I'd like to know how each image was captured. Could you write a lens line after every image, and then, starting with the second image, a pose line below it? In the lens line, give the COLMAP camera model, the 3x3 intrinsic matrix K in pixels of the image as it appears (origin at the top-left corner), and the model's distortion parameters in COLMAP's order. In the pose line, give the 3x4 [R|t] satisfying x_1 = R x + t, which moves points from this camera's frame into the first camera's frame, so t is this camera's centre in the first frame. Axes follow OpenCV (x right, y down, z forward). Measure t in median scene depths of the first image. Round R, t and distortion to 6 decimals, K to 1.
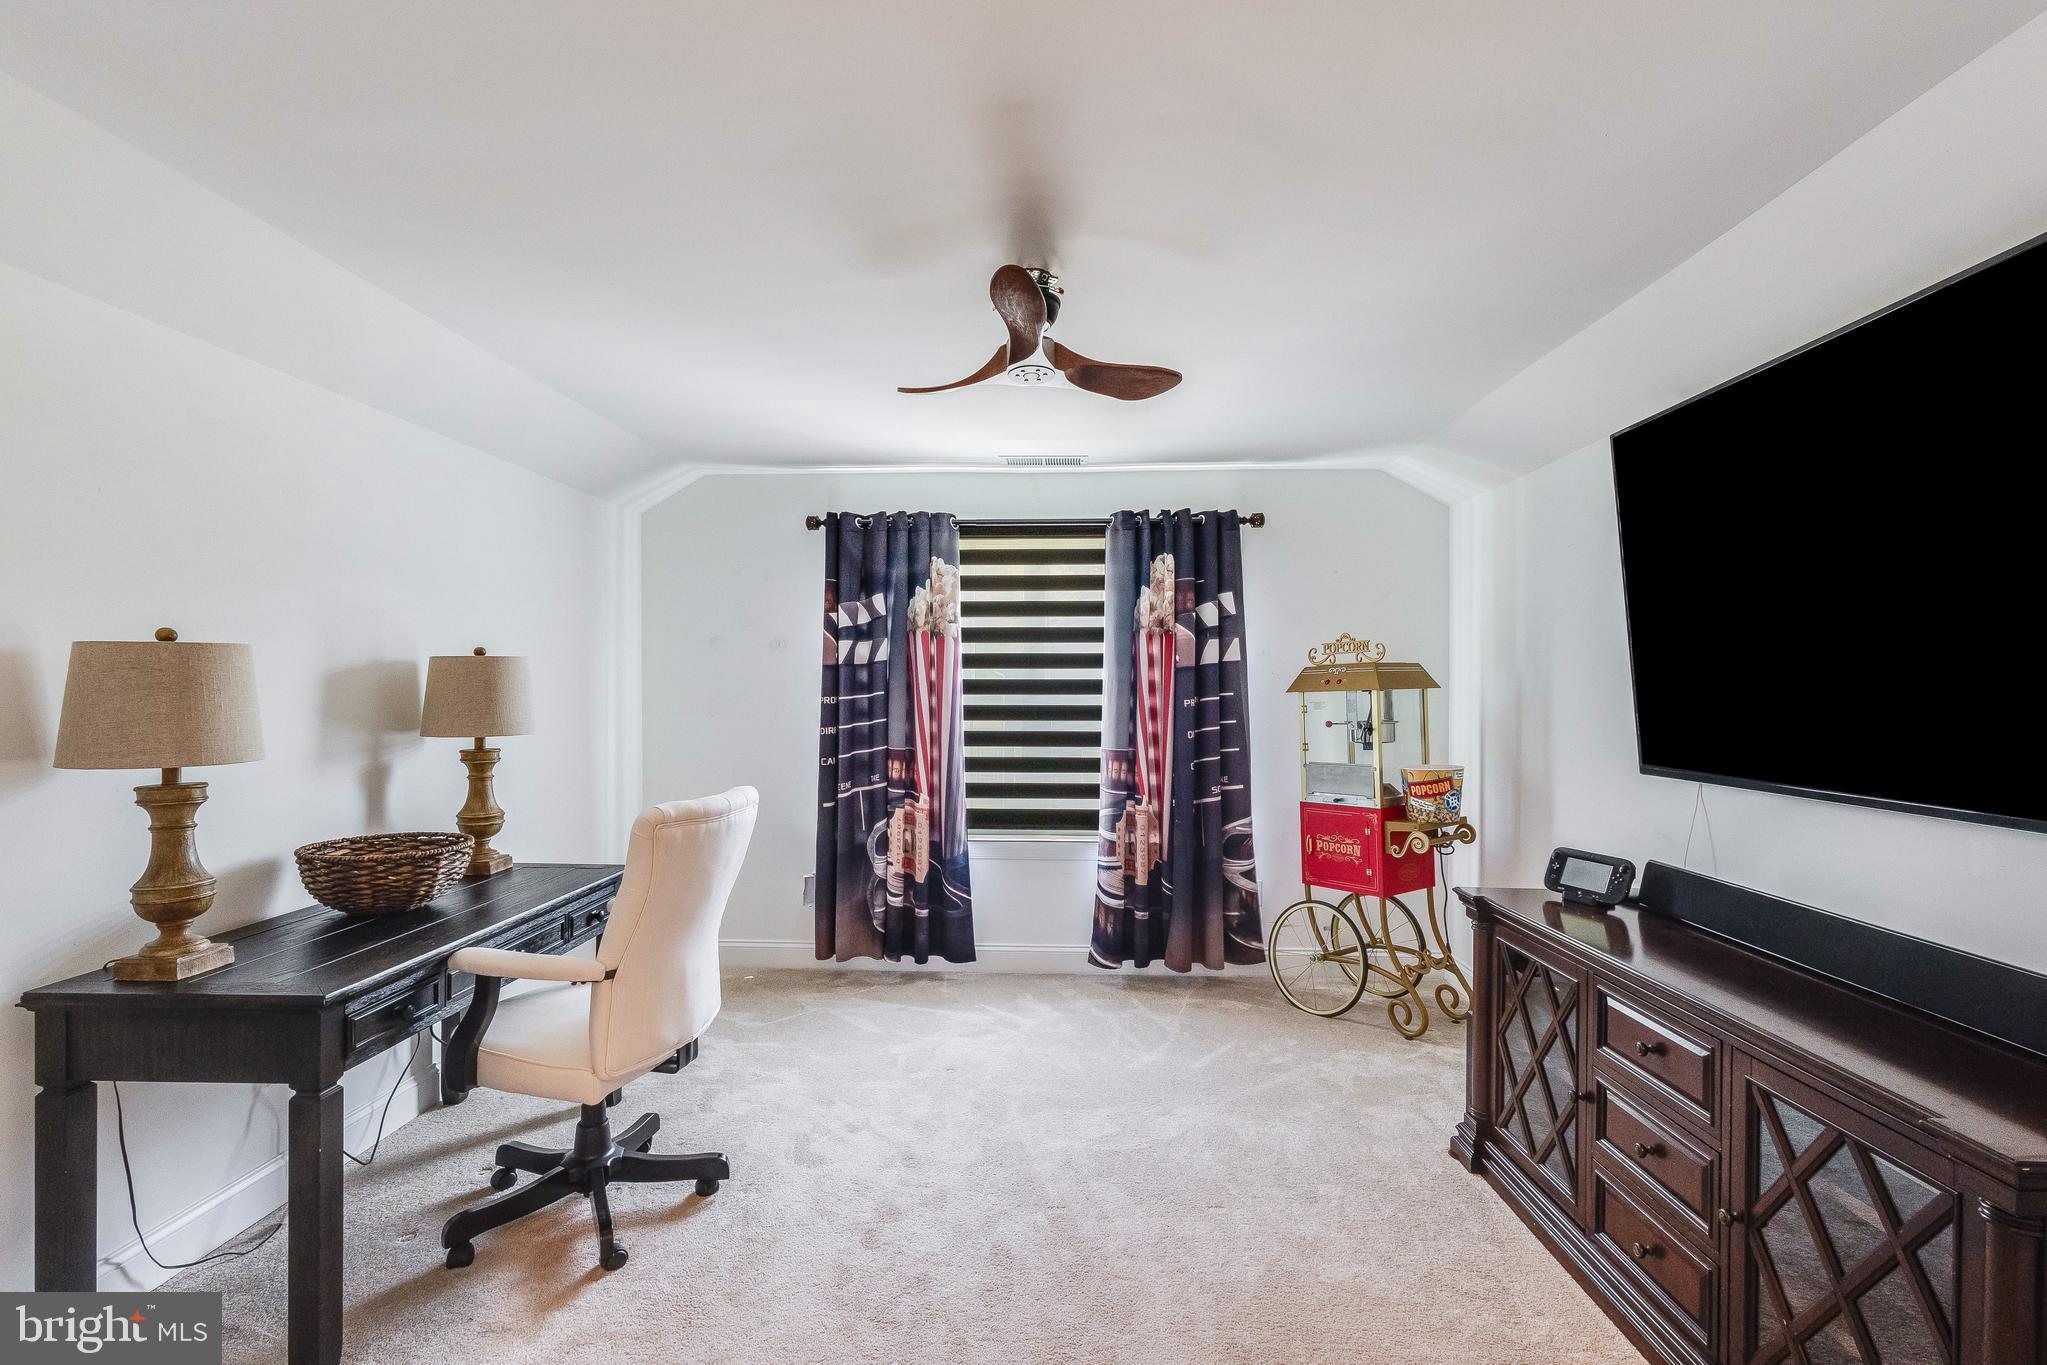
lens RADIAL K [[931.3, 0, 1023.5], [0, 931.3, 682.5], [0, 0, 1]] dist [0.000111, -0.000006]
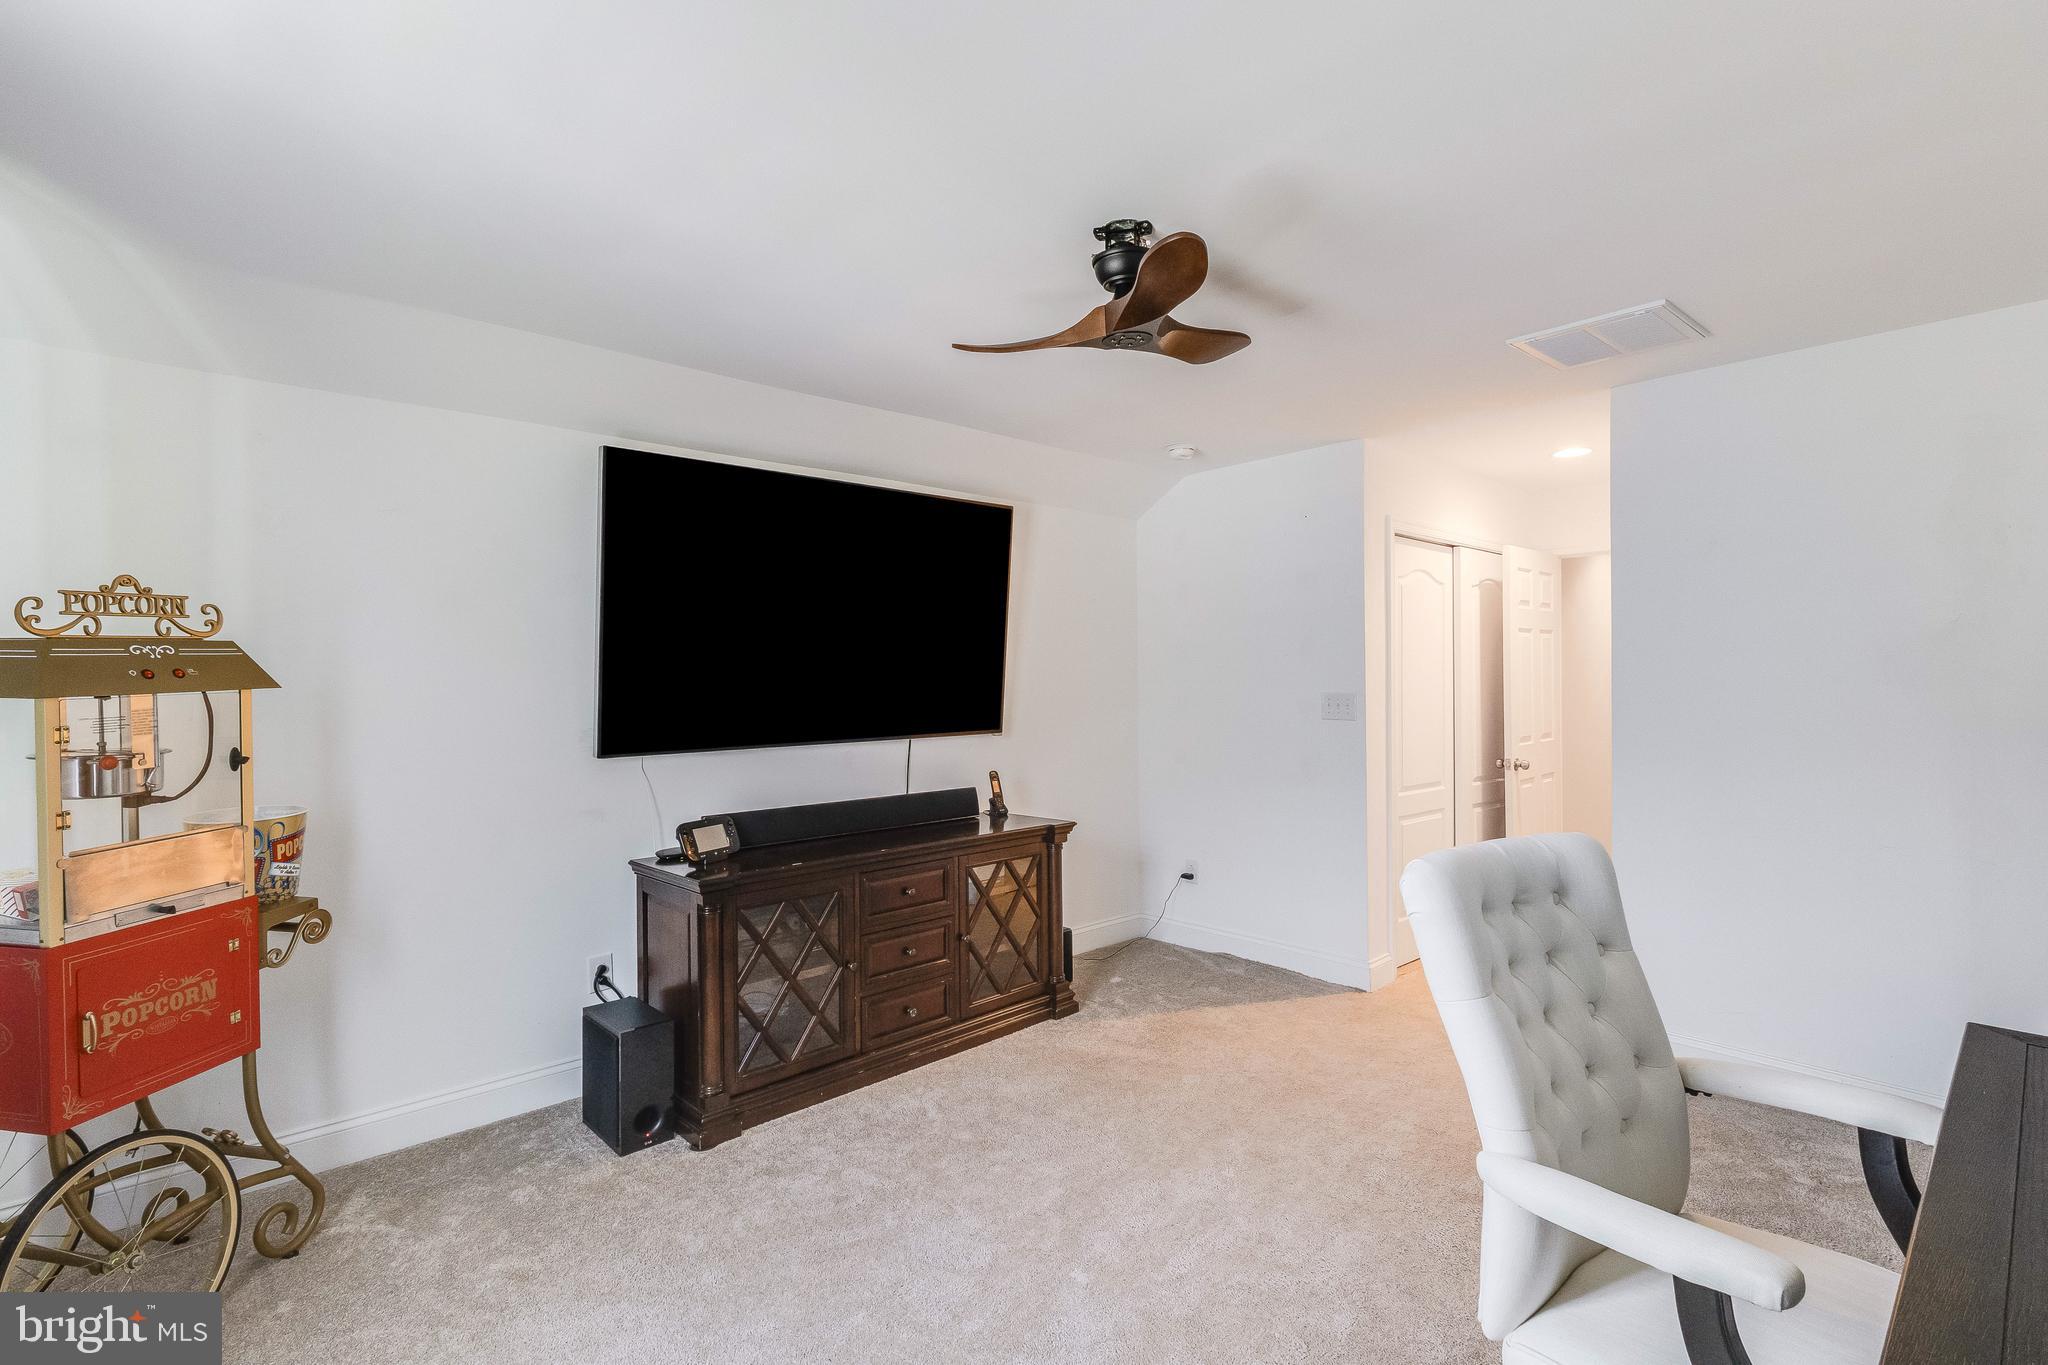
lens RADIAL K [[959.4, 0, 1024.0], [0, 959.4, 682.5], [0, 0, 1]] dist [0.000103, -0.000084]
pose [[-0.696380, 0.005854, 0.717649, -0.360706], [0.011483, 0.999930, 0.002986, 0.008027], [-0.717581, 0.010320, -0.696399, 1.040973]]
